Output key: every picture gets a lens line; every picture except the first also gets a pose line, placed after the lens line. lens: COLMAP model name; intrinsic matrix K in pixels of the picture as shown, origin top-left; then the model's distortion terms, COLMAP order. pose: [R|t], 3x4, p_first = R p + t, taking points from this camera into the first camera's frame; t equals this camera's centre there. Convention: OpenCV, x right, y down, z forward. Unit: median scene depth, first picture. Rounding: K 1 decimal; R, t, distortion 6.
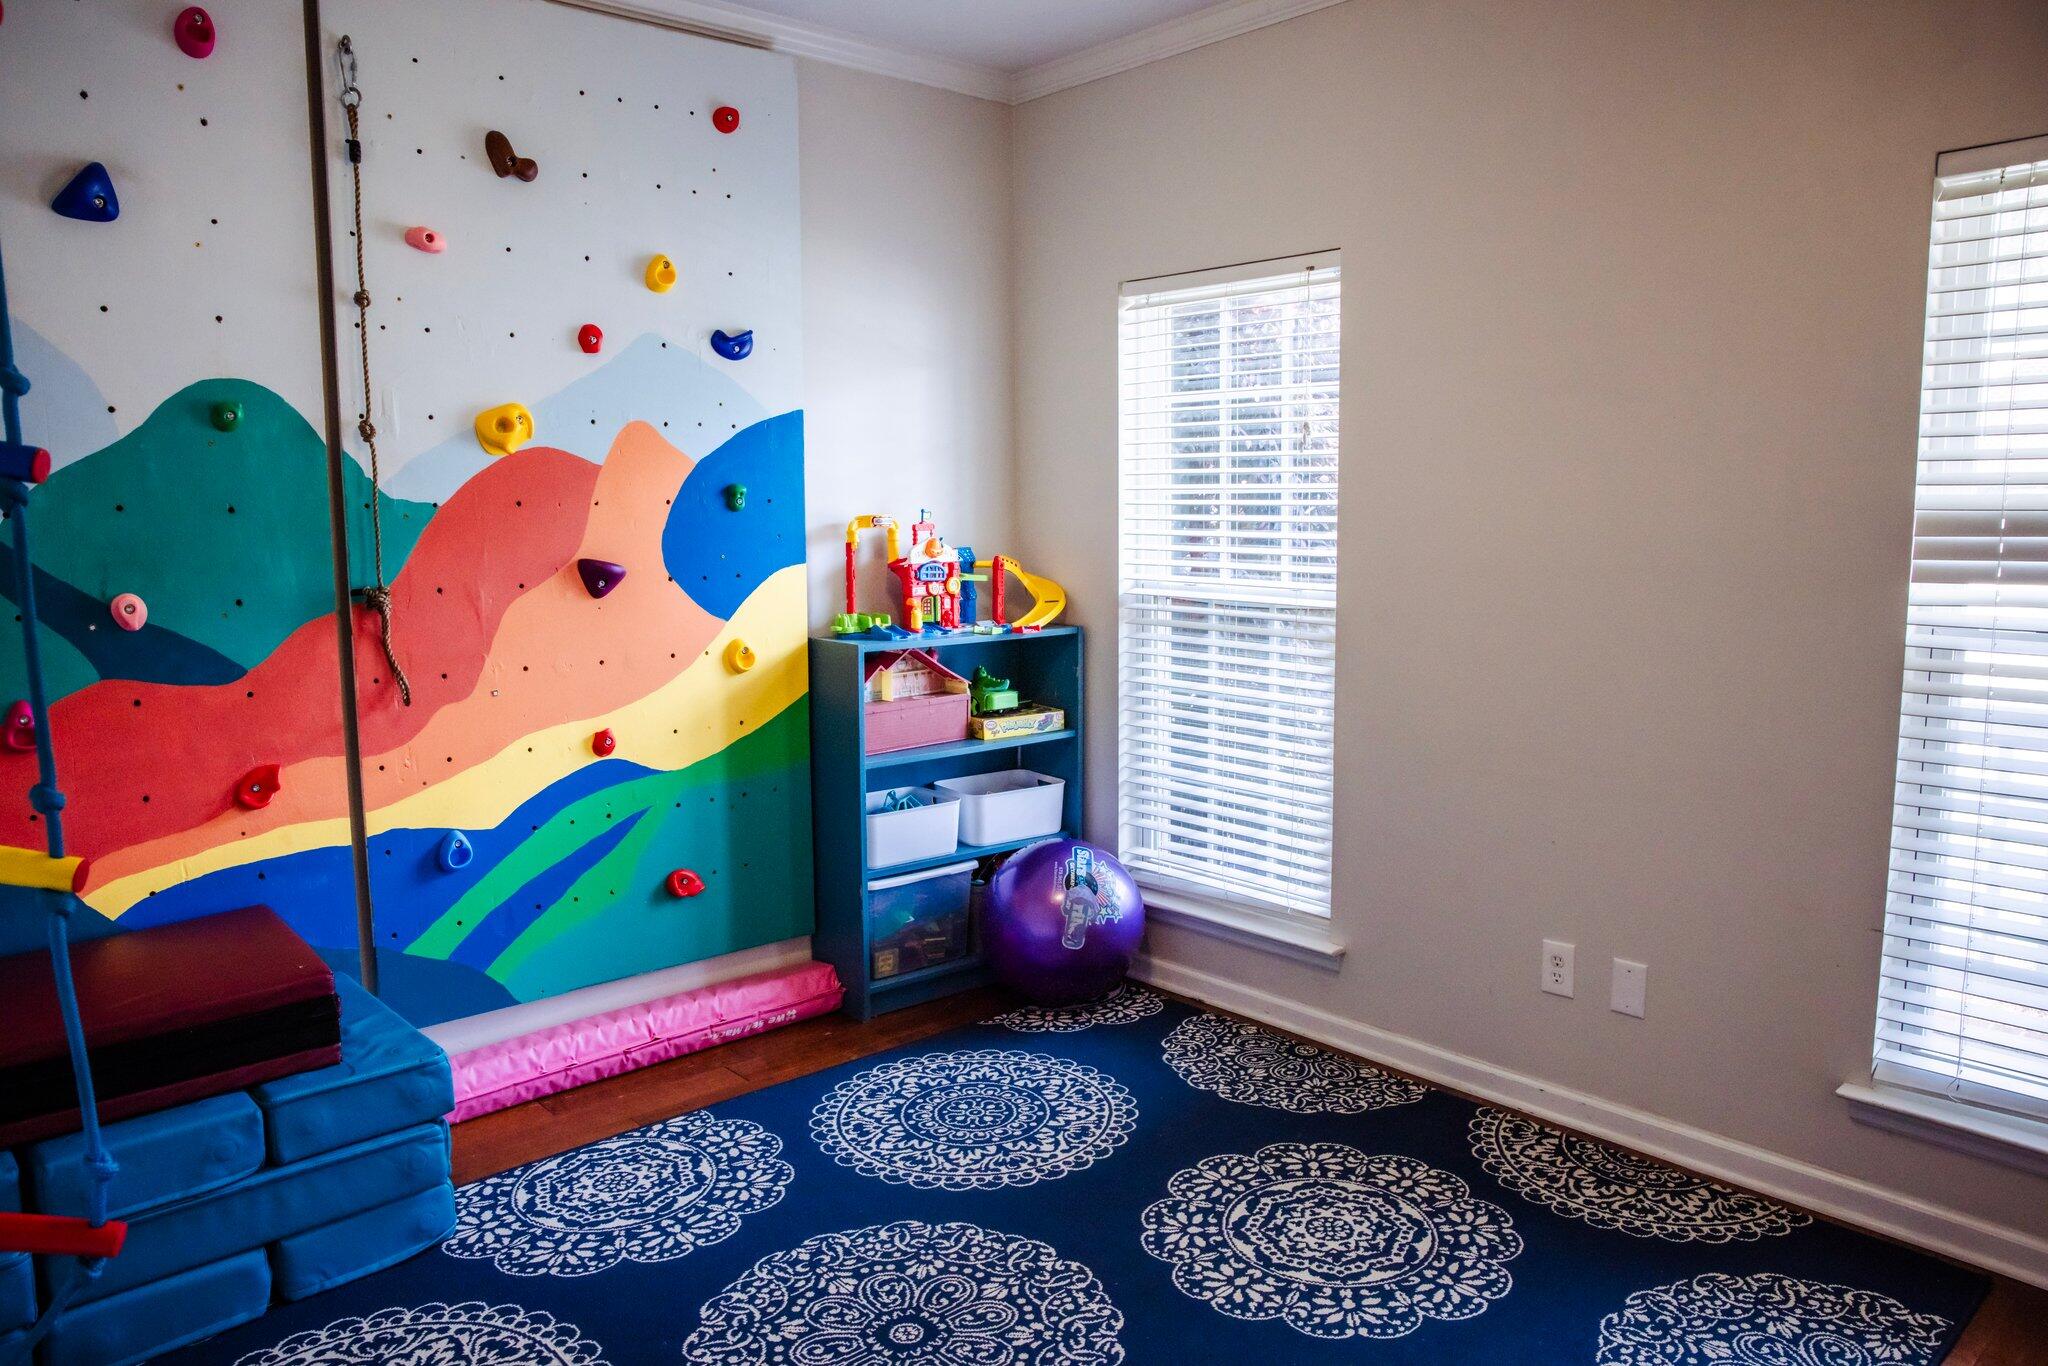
lens RADIAL K [[1391.8, 0, 1035.6], [0, 1391.8, 690.3], [0, 0, 1]] dist [-0.064216, 0.054833]
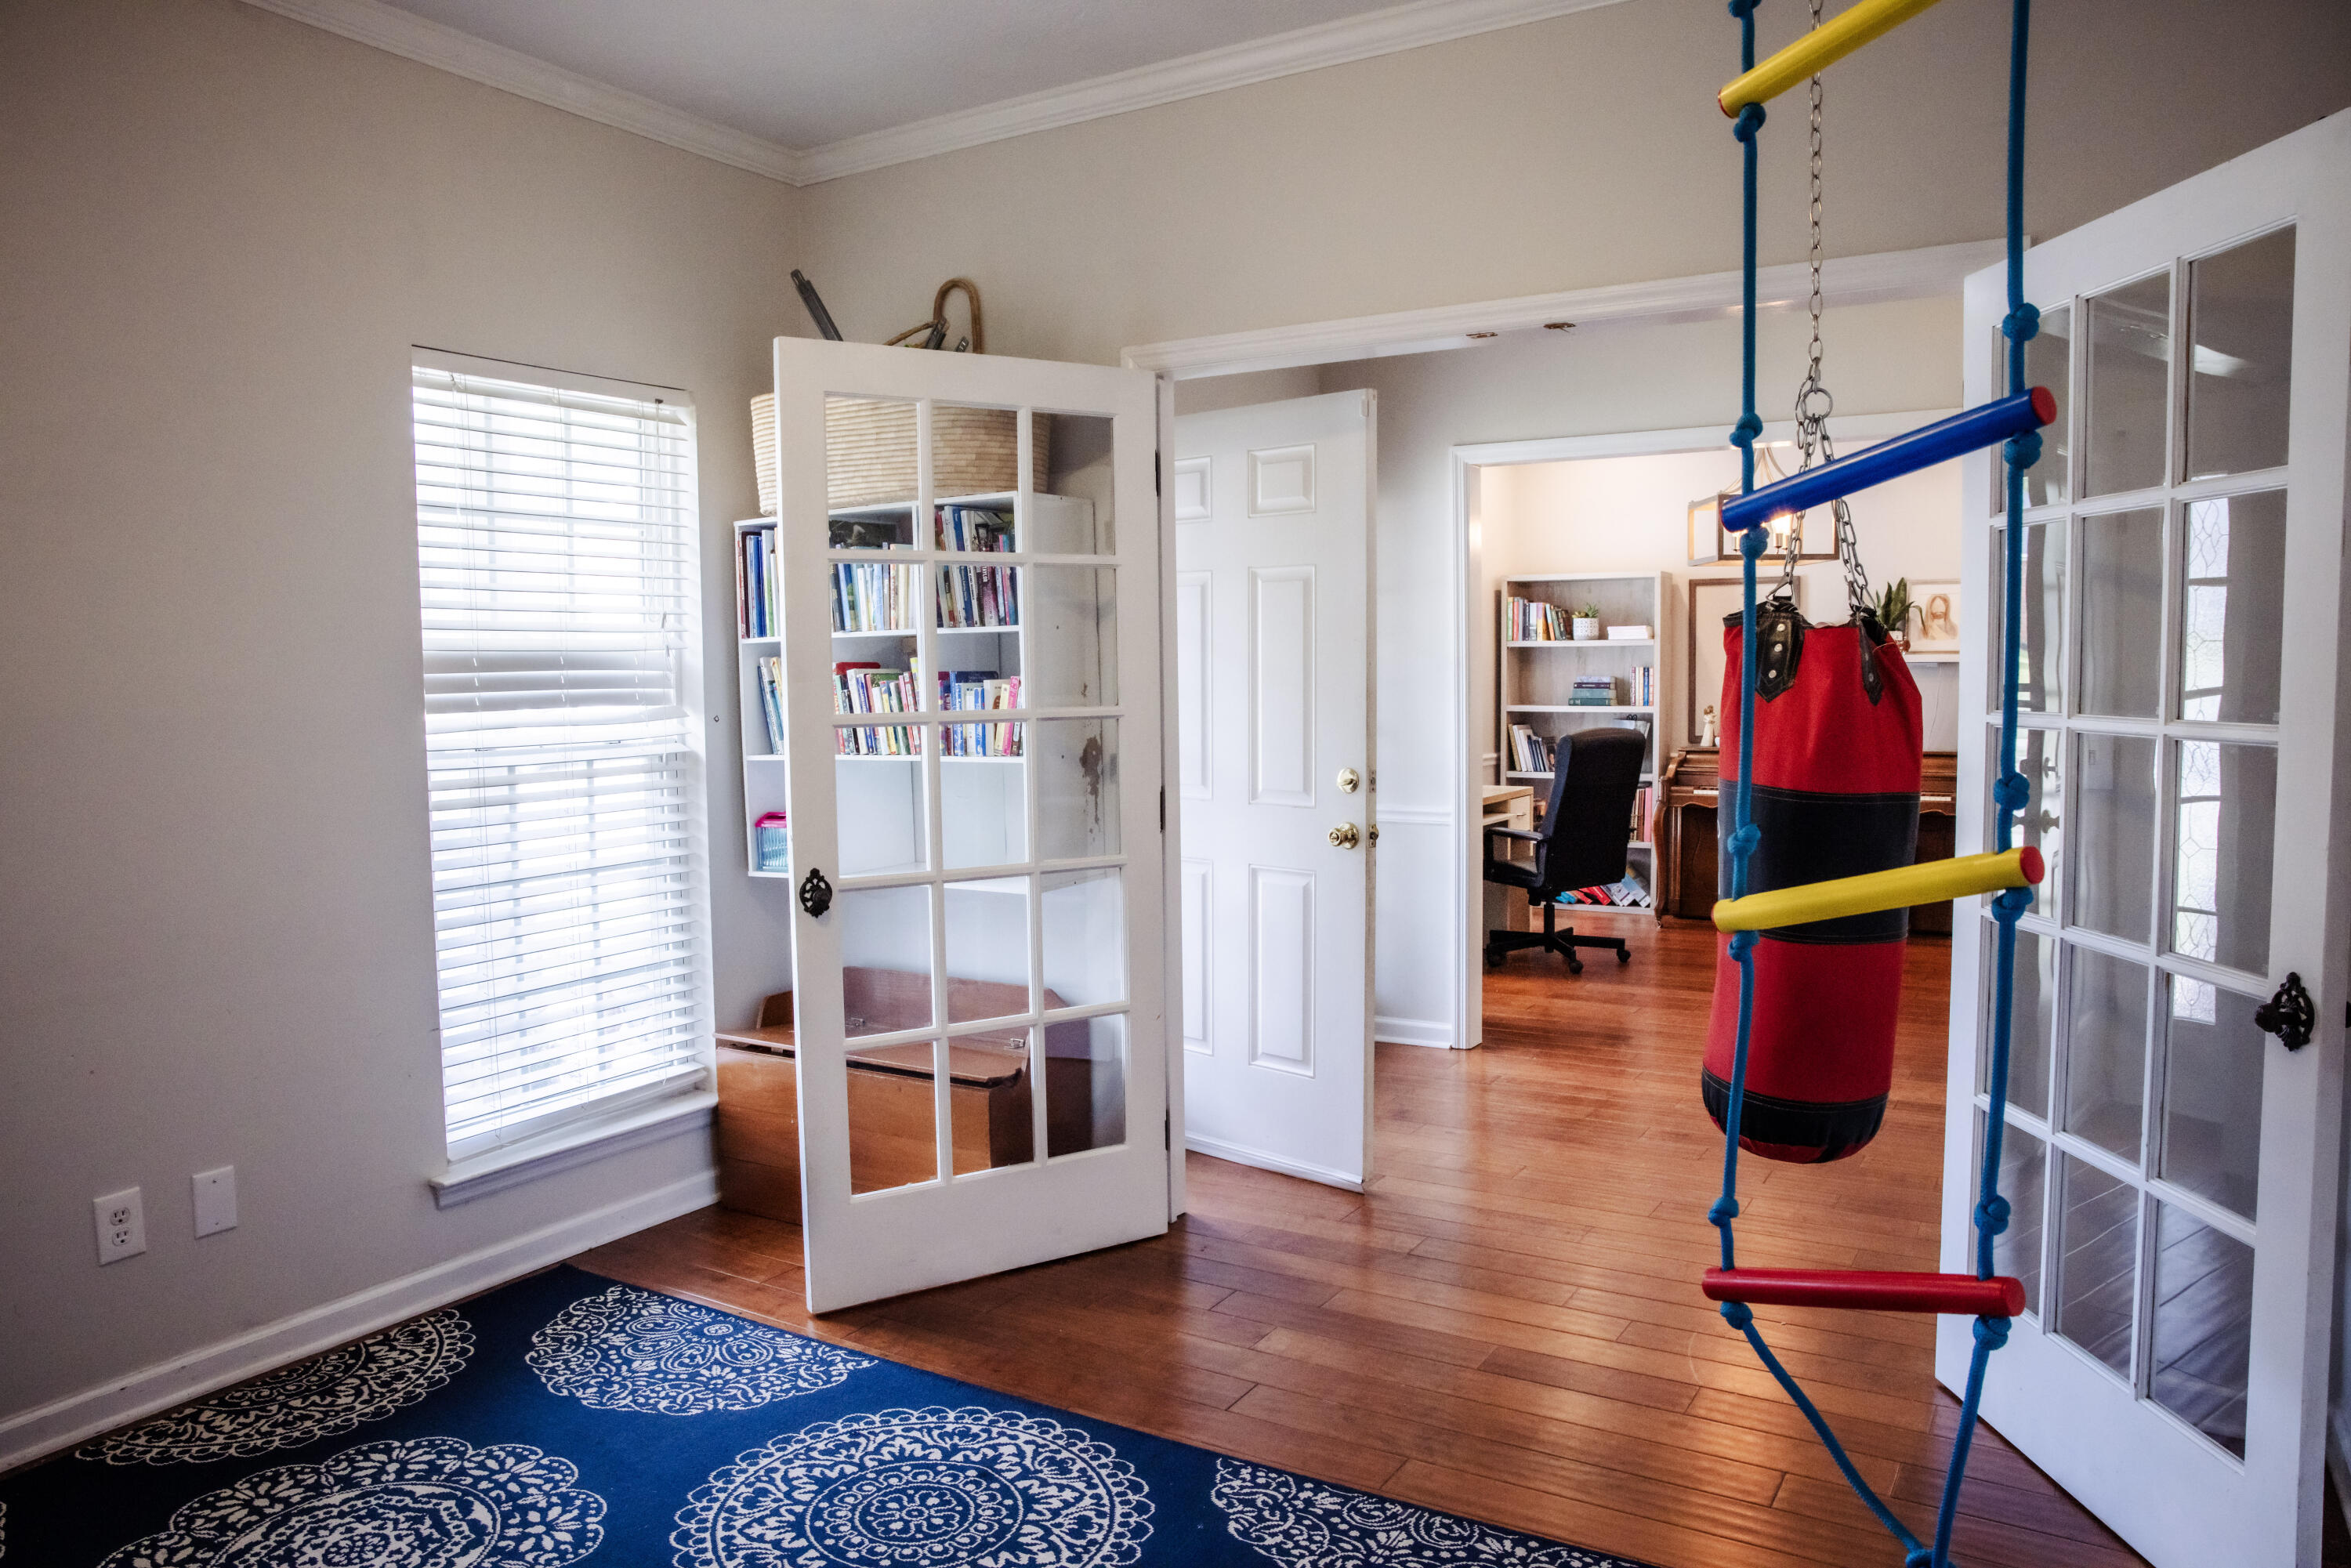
lens RADIAL K [[1597.7, 0, 1191.7], [0, 1597.7, 778.8], [0, 0, 1]] dist [-0.064216, 0.054833]
pose [[-0.266607, -0.068132, 0.961394, -0.789694], [0.142321, 0.983780, 0.109186, -0.078703], [-0.953240, 0.165937, -0.252585, 0.732216]]
